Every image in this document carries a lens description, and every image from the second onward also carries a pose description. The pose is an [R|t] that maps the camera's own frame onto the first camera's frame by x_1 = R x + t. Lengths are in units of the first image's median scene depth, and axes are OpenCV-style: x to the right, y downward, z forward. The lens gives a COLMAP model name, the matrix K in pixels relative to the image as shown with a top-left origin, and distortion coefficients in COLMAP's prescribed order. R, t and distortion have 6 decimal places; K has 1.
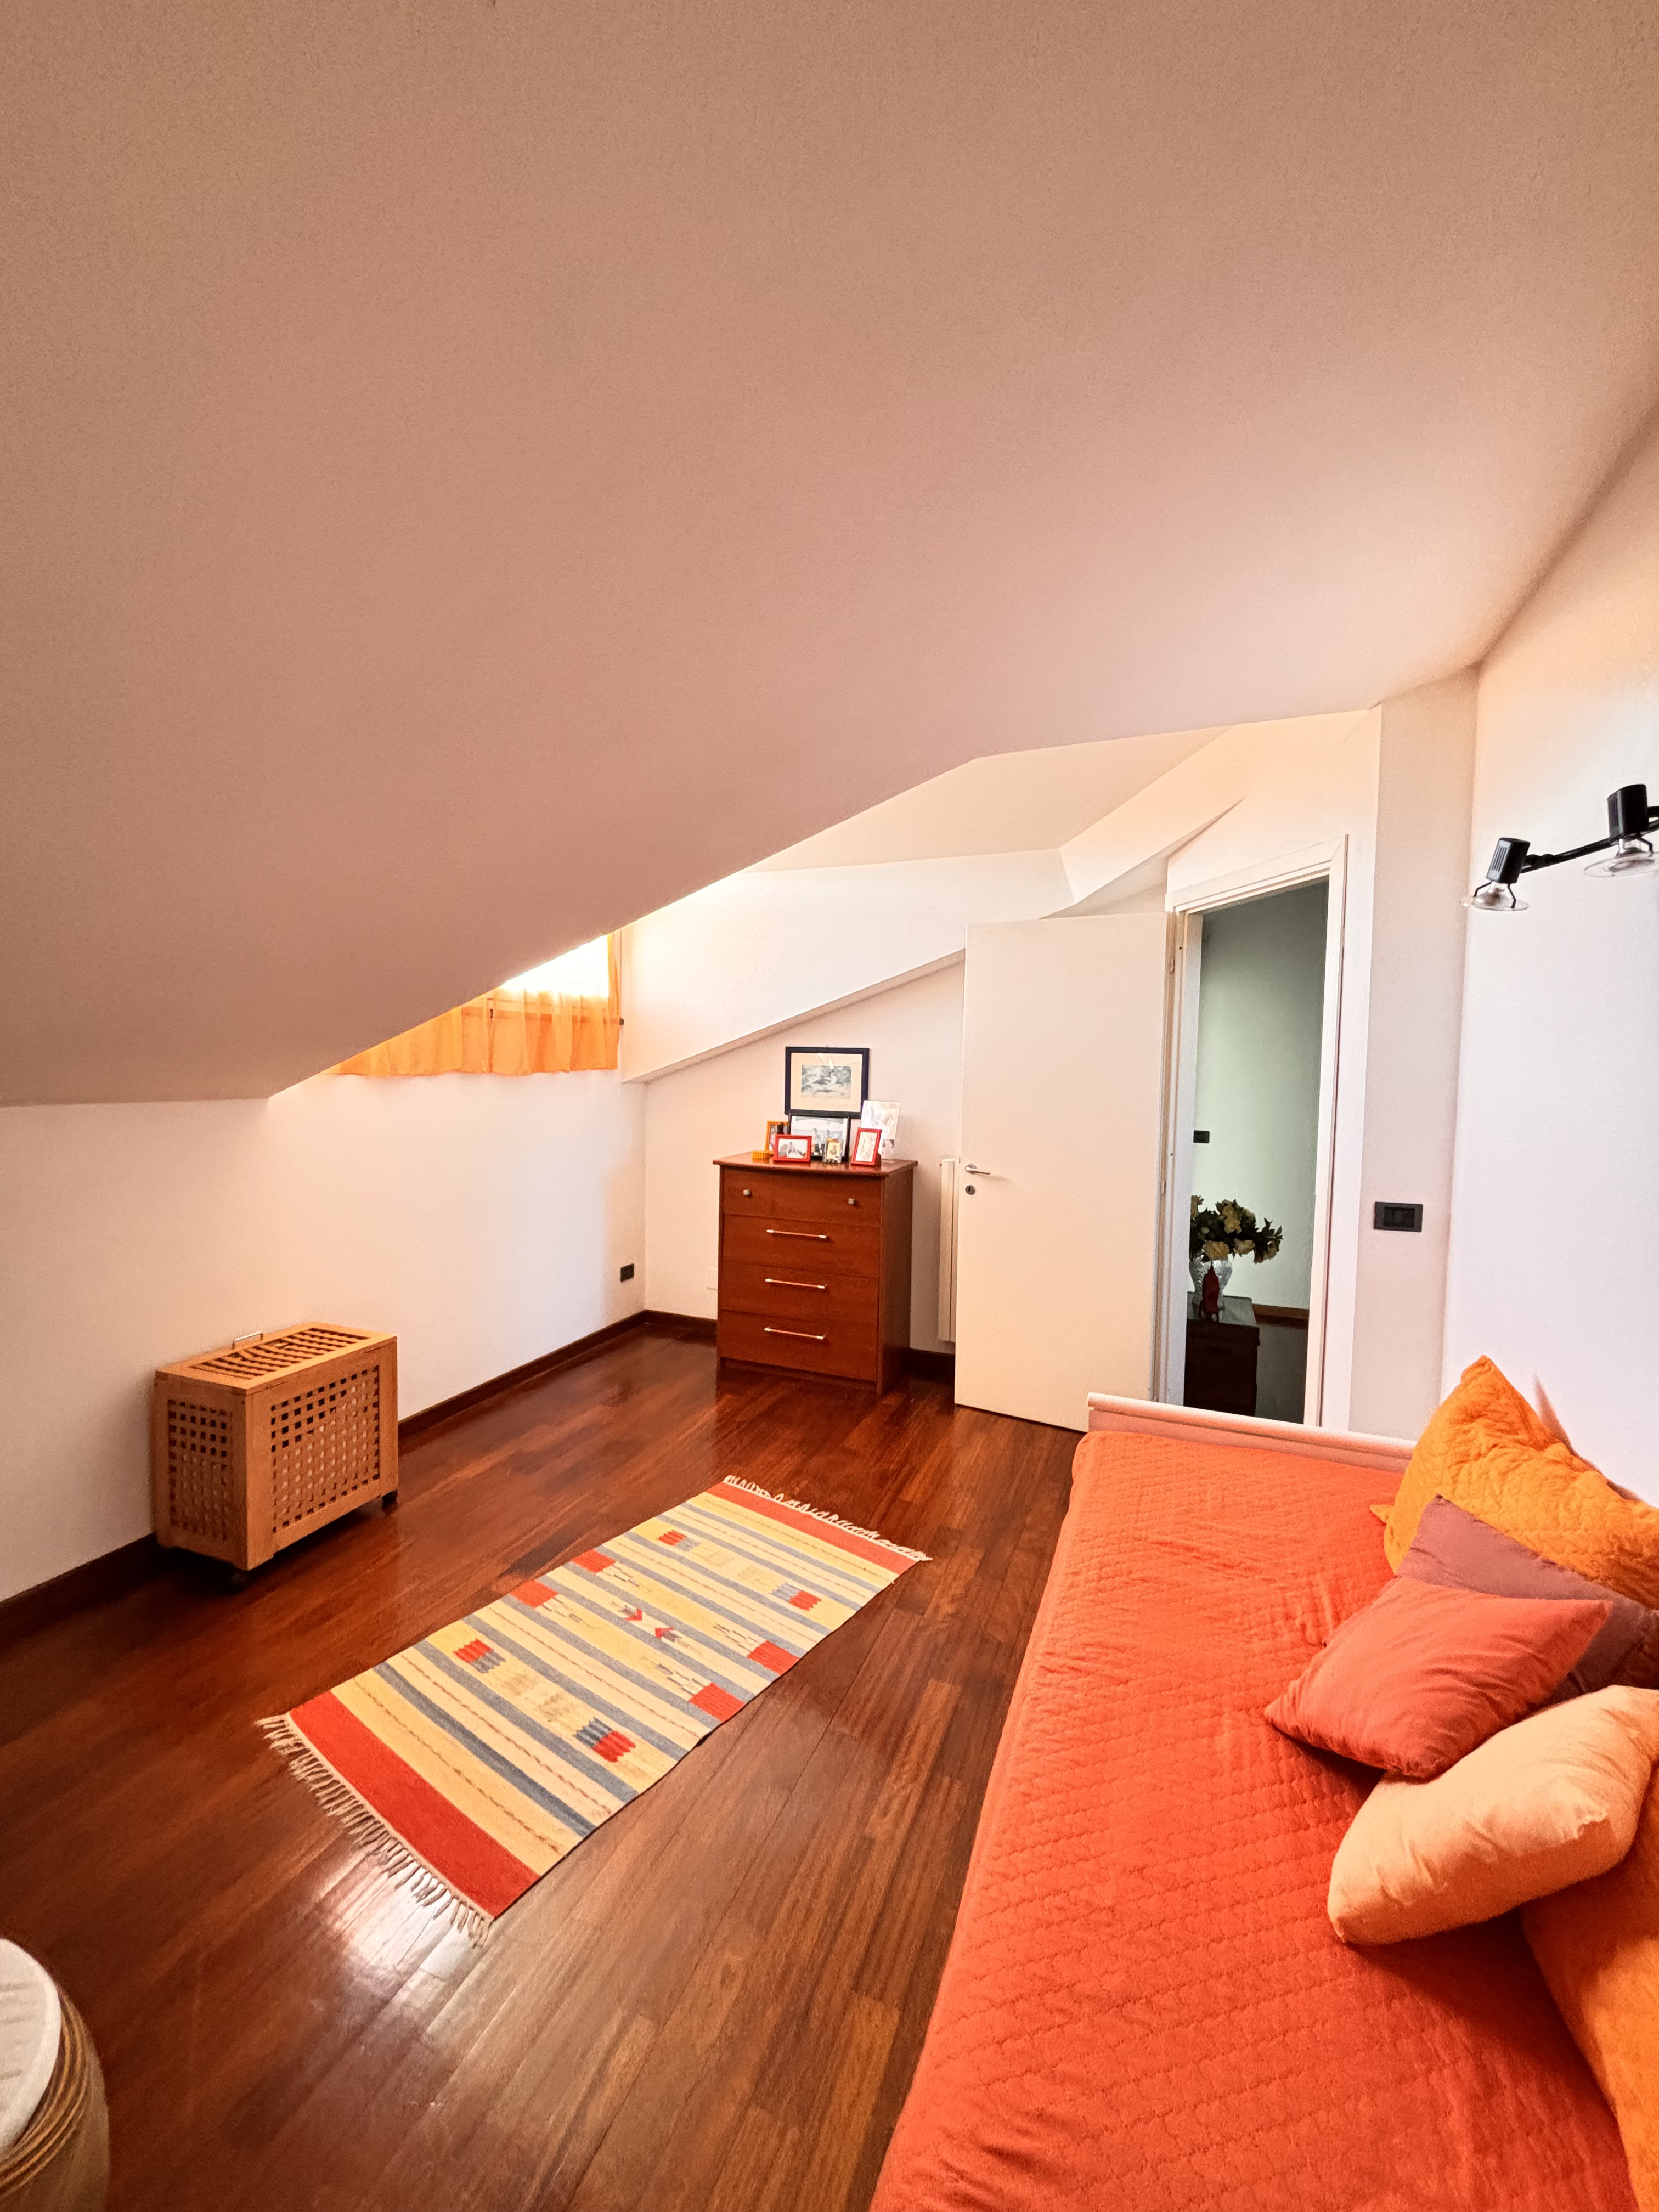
lens RADIAL K [[887.5, 0, 823.8], [0, 887.5, 1106.7], [0, 0, 1]] dist [-0.000163, -0.000418]
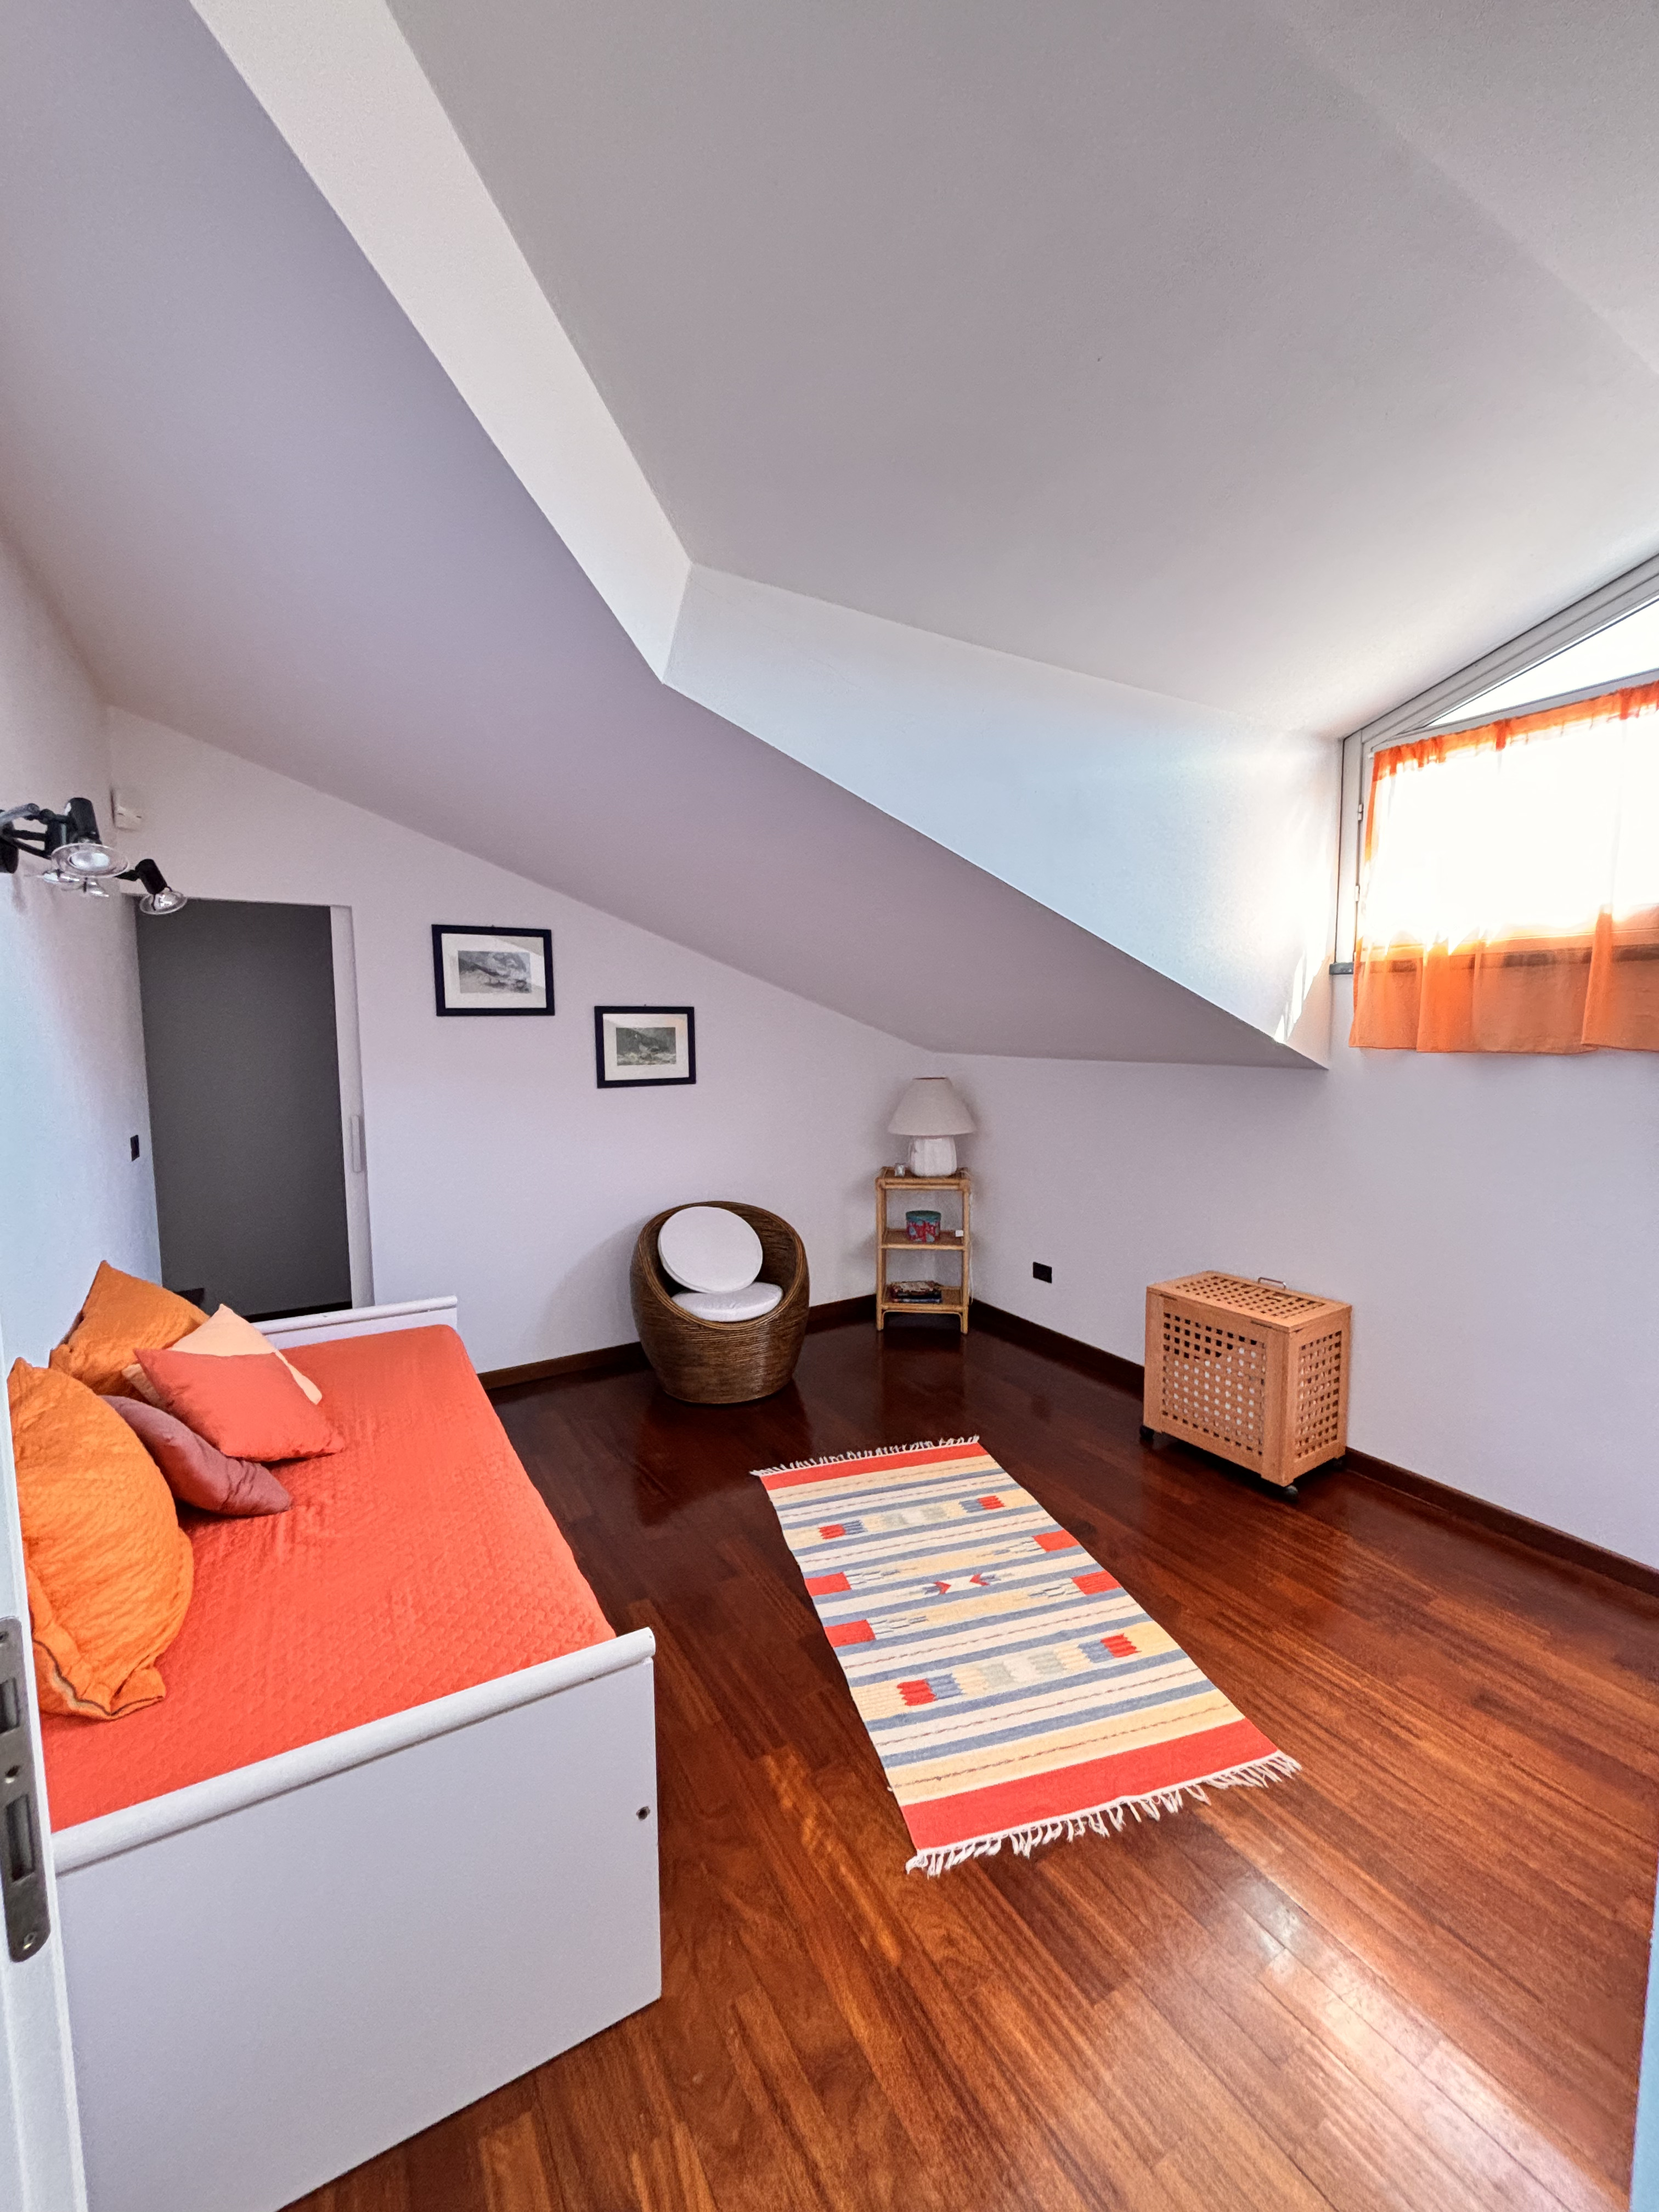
lens RADIAL K [[887.5, 0, 823.8], [0, 887.5, 1106.7], [0, 0, 1]] dist [-0.000163, -0.000418]
pose [[-0.594248, 0.056852, -0.802270, 0.615753], [-0.053132, 0.992545, 0.109691, -0.053632], [0.802525, 0.107810, -0.586797, 1.285189]]
